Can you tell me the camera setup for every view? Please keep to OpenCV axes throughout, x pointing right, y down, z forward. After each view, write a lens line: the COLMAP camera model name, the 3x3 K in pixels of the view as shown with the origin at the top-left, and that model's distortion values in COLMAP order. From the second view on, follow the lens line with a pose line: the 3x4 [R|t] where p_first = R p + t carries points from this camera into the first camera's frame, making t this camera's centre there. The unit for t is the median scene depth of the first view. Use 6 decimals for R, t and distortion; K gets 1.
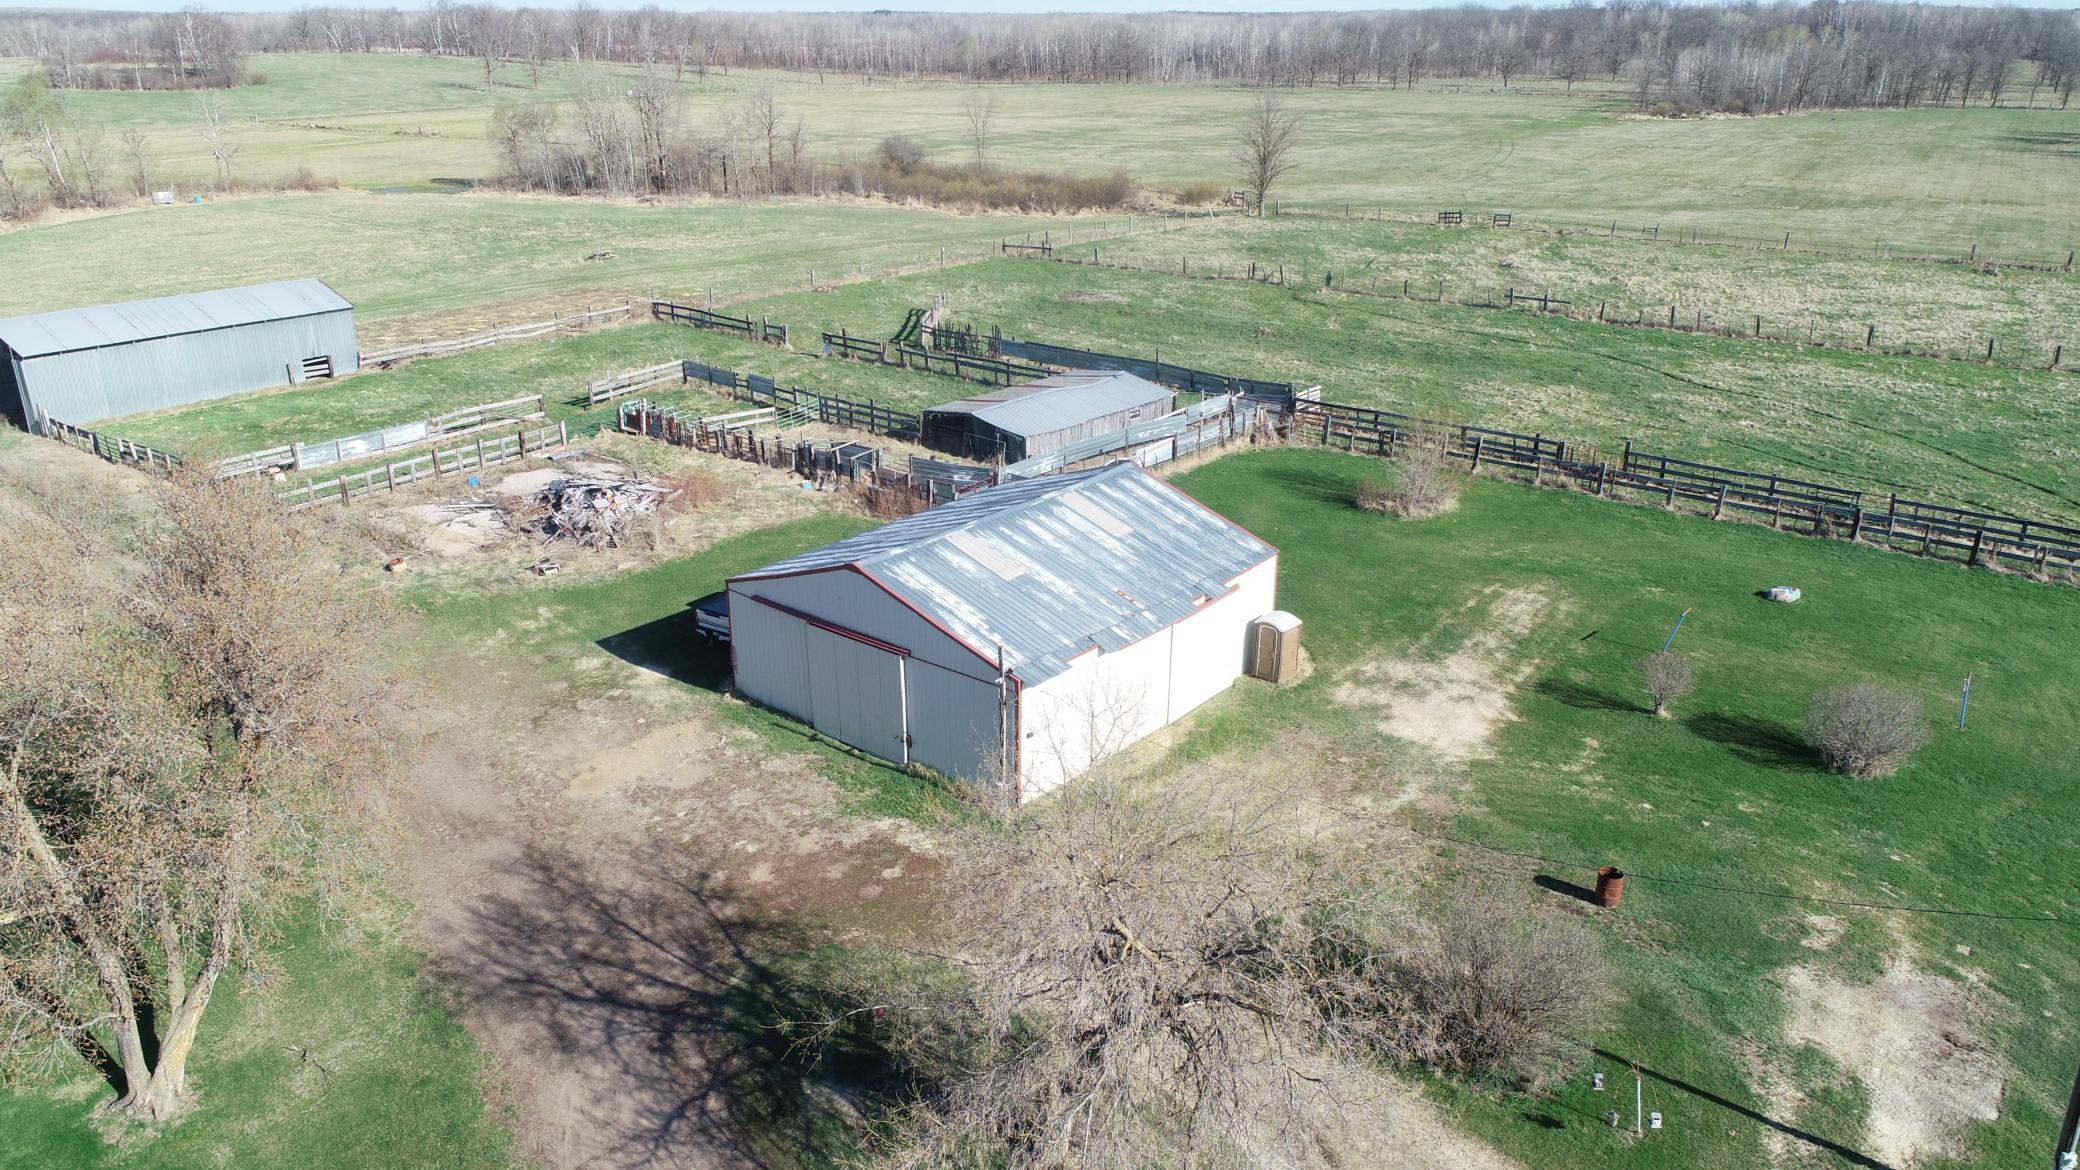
lens RADIAL K [[1530.4, 0, 1040.0], [0, 1530.4, 585.0], [0, 0, 1]] dist [0.005001, -0.006279]
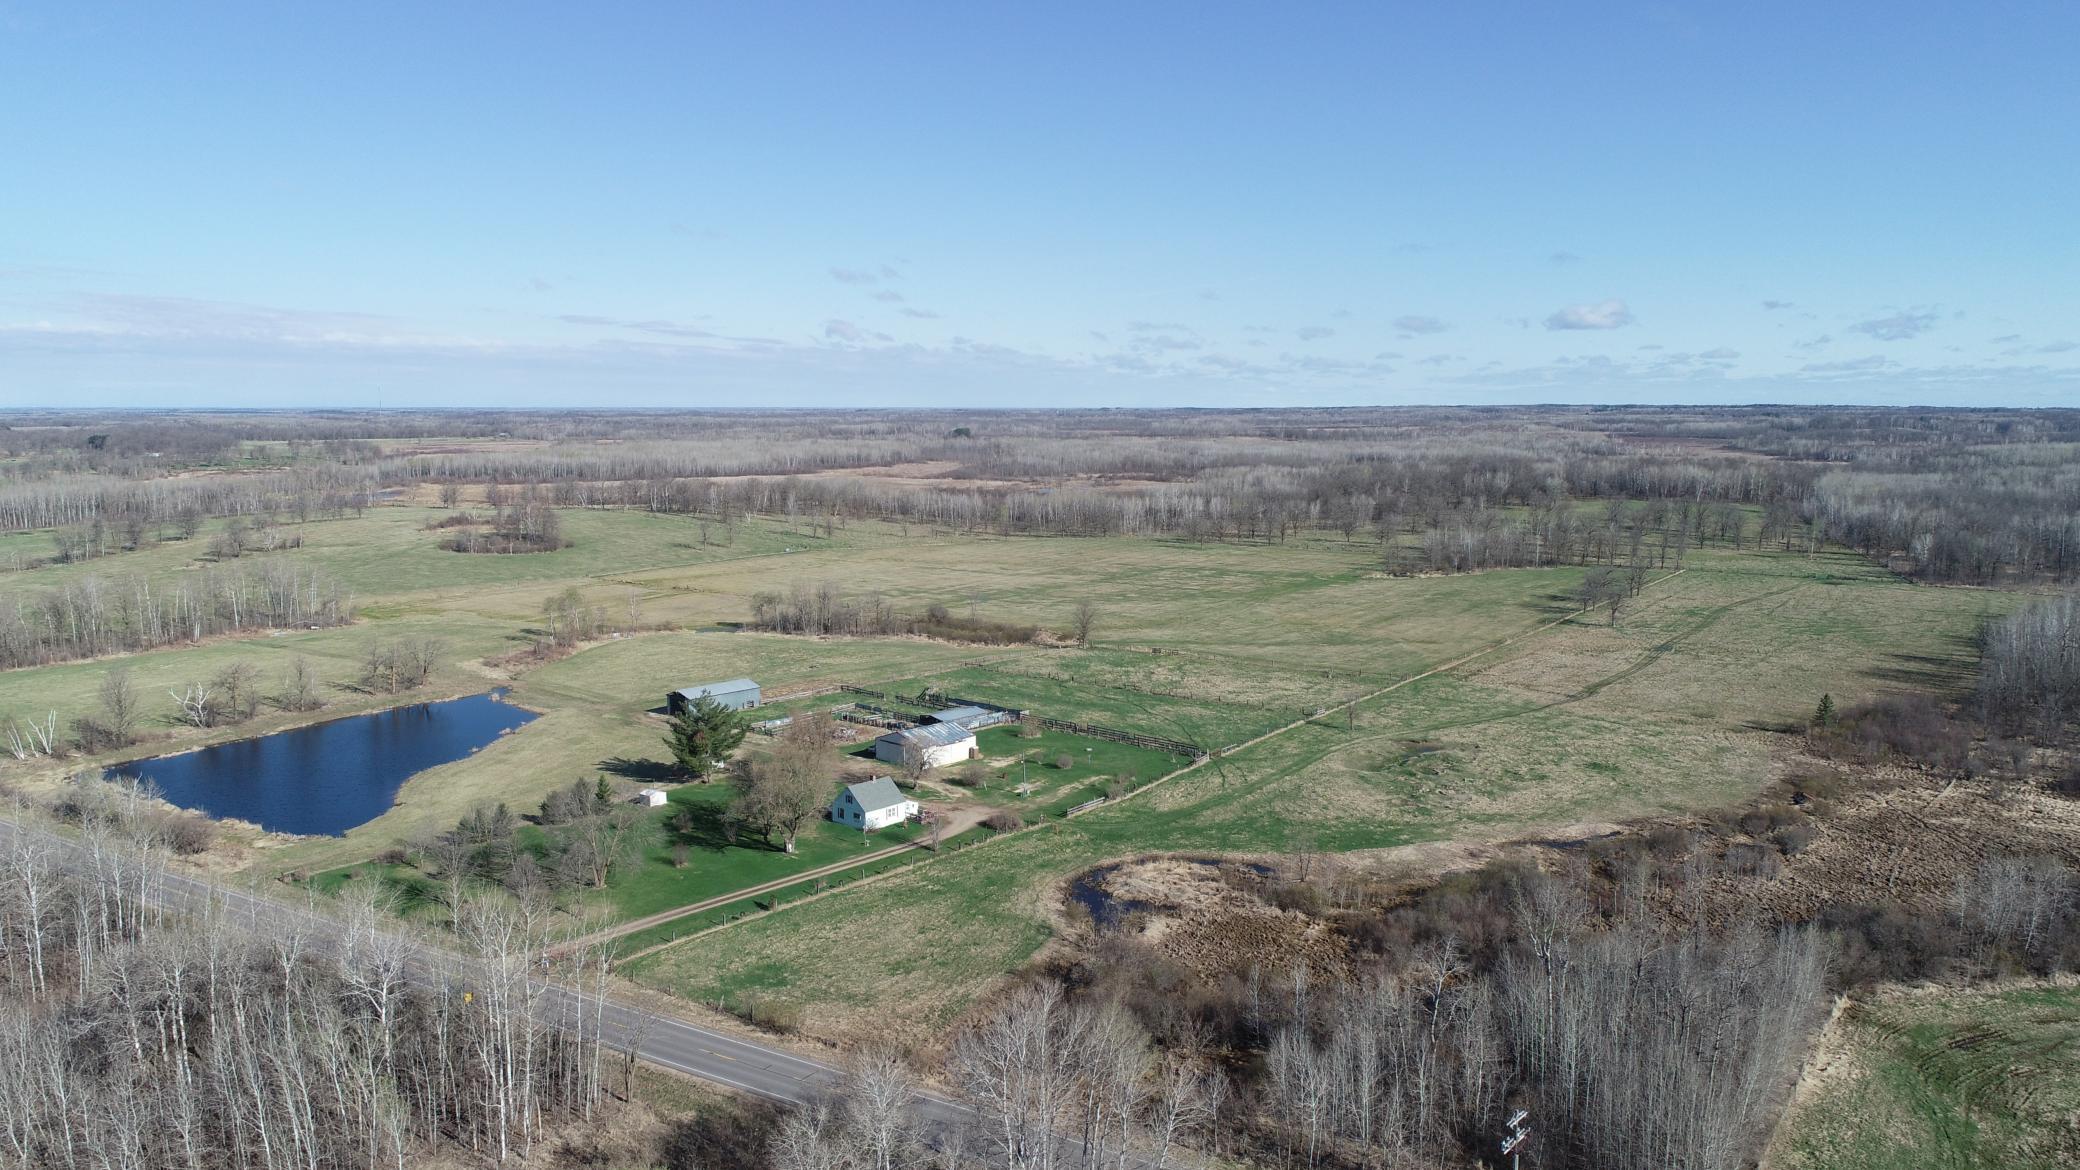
lens RADIAL K [[1530.4, 0, 1040.0], [0, 1530.4, 585.0], [0, 0, 1]] dist [0.005001, -0.006279]
pose [[0.998656, 0.004048, -0.051667, 0.318626], [-0.016130, 0.971706, -0.235643, 0.354501], [0.049251, 0.236160, 0.970465, -2.110544]]
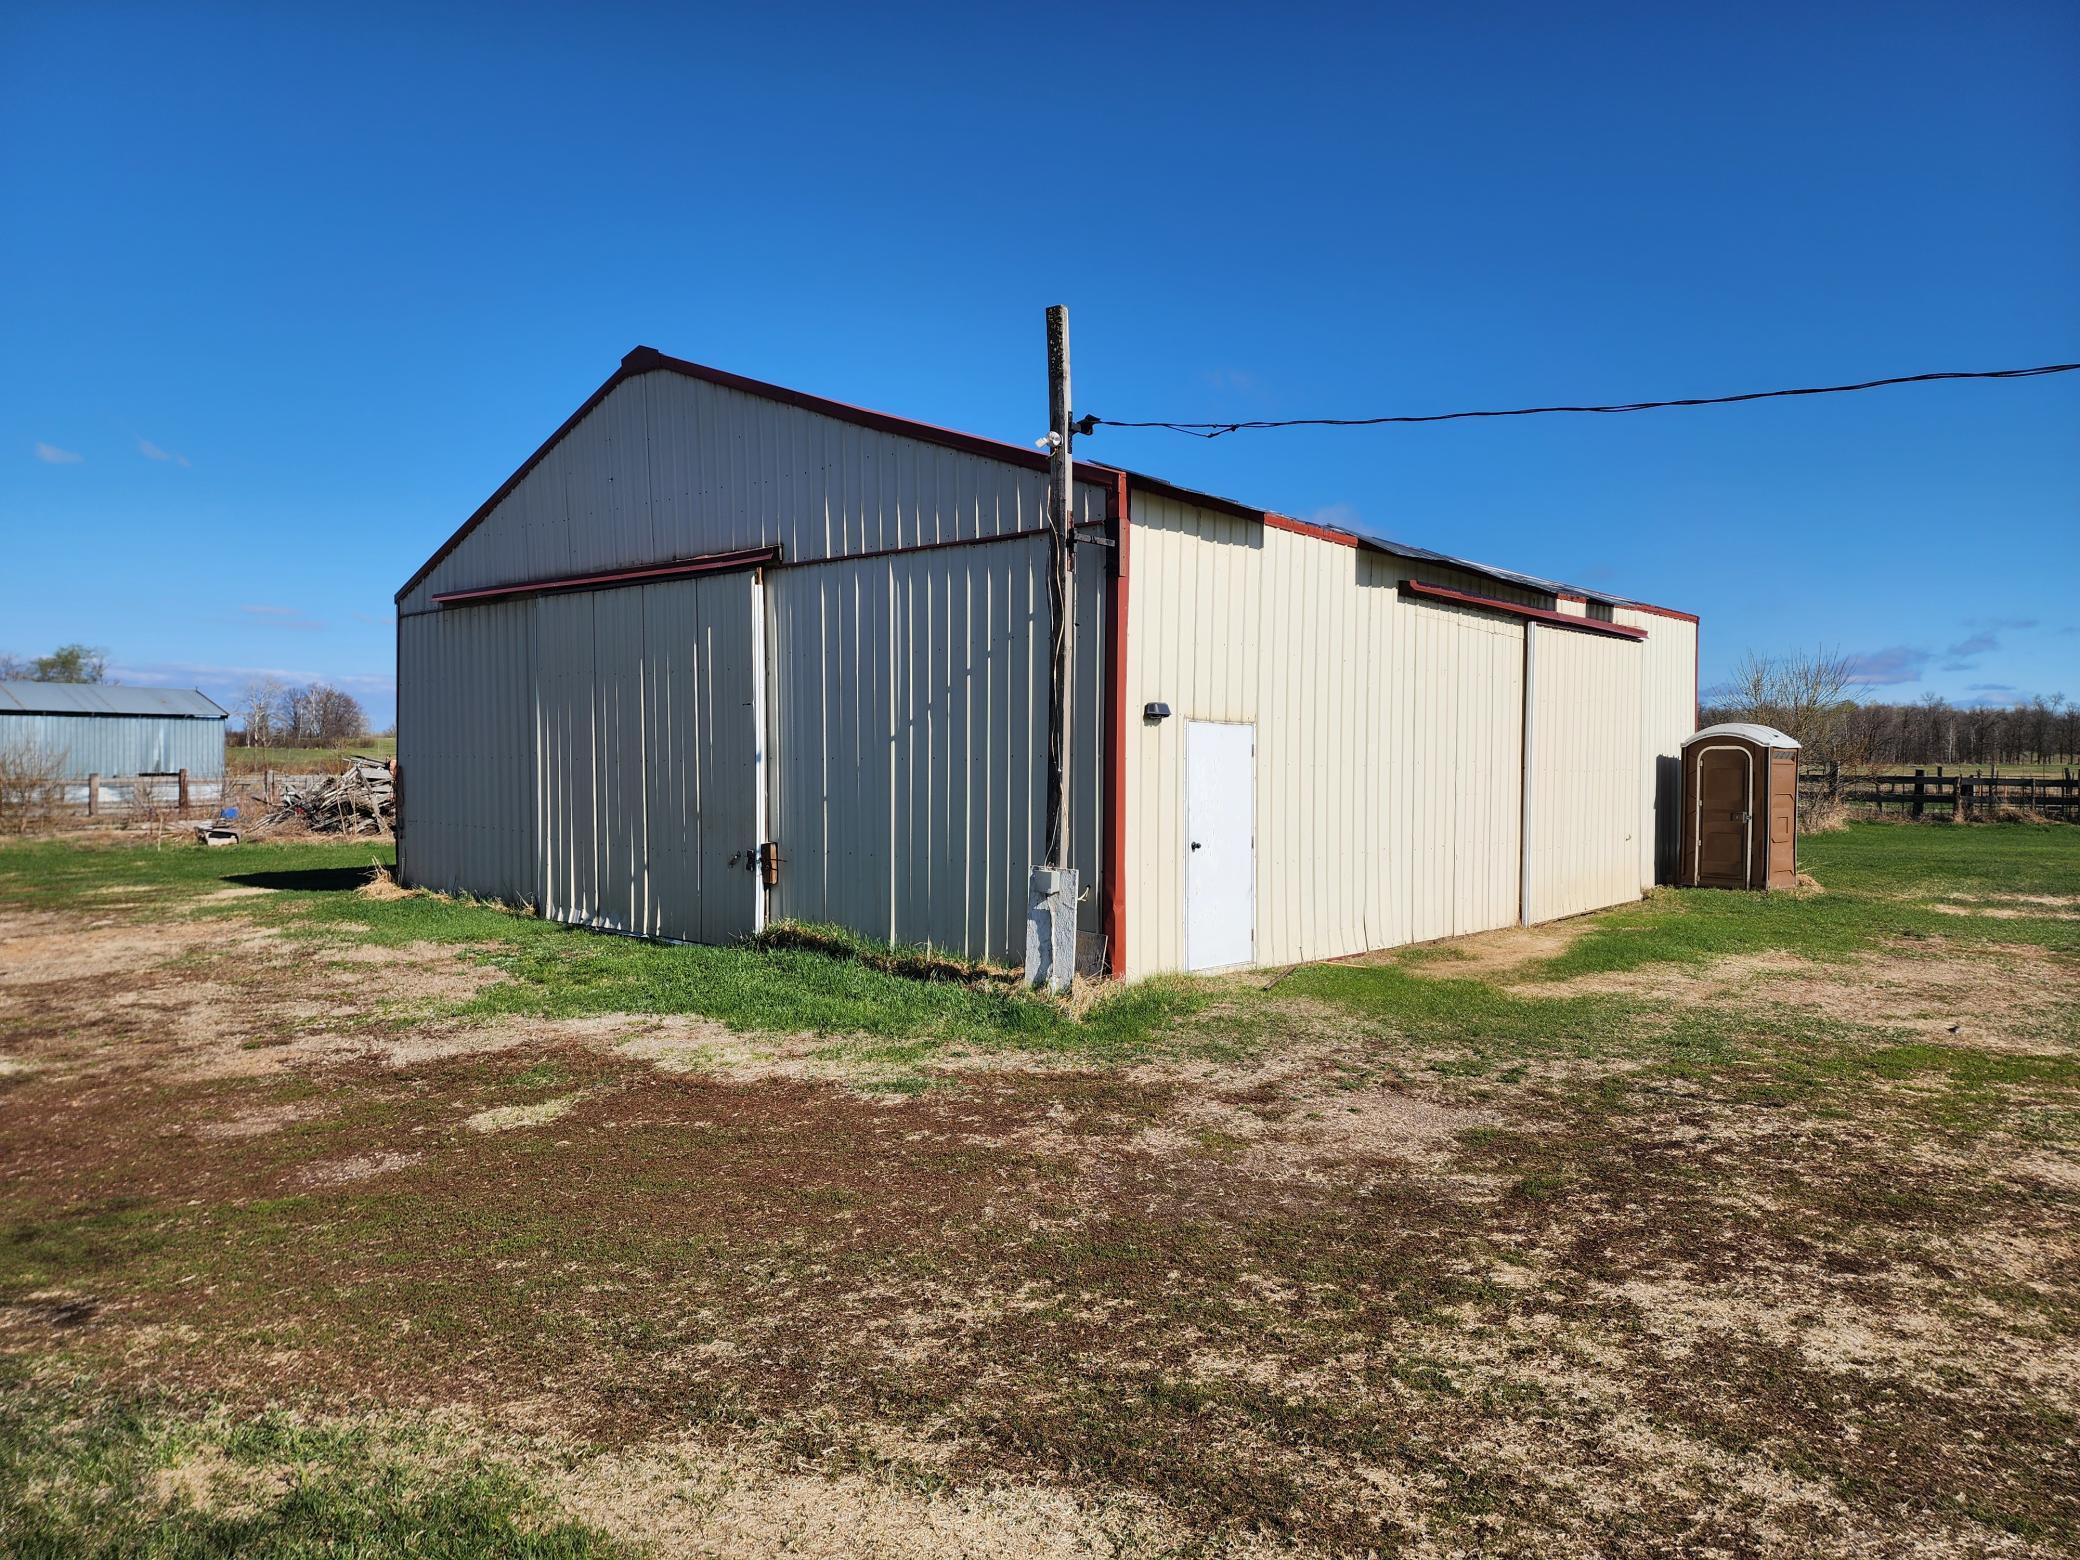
lens RADIAL K [[1410.1, 0, 1040.0], [0, 1410.1, 780.0], [0, 0, 1]] dist [0.043845, 0.000101]
pose [[0.999054, -0.000178, -0.043490, -0.006554], [-0.014713, 0.939646, -0.341833, 0.078198], [0.040926, 0.342149, 0.938754, 0.300474]]
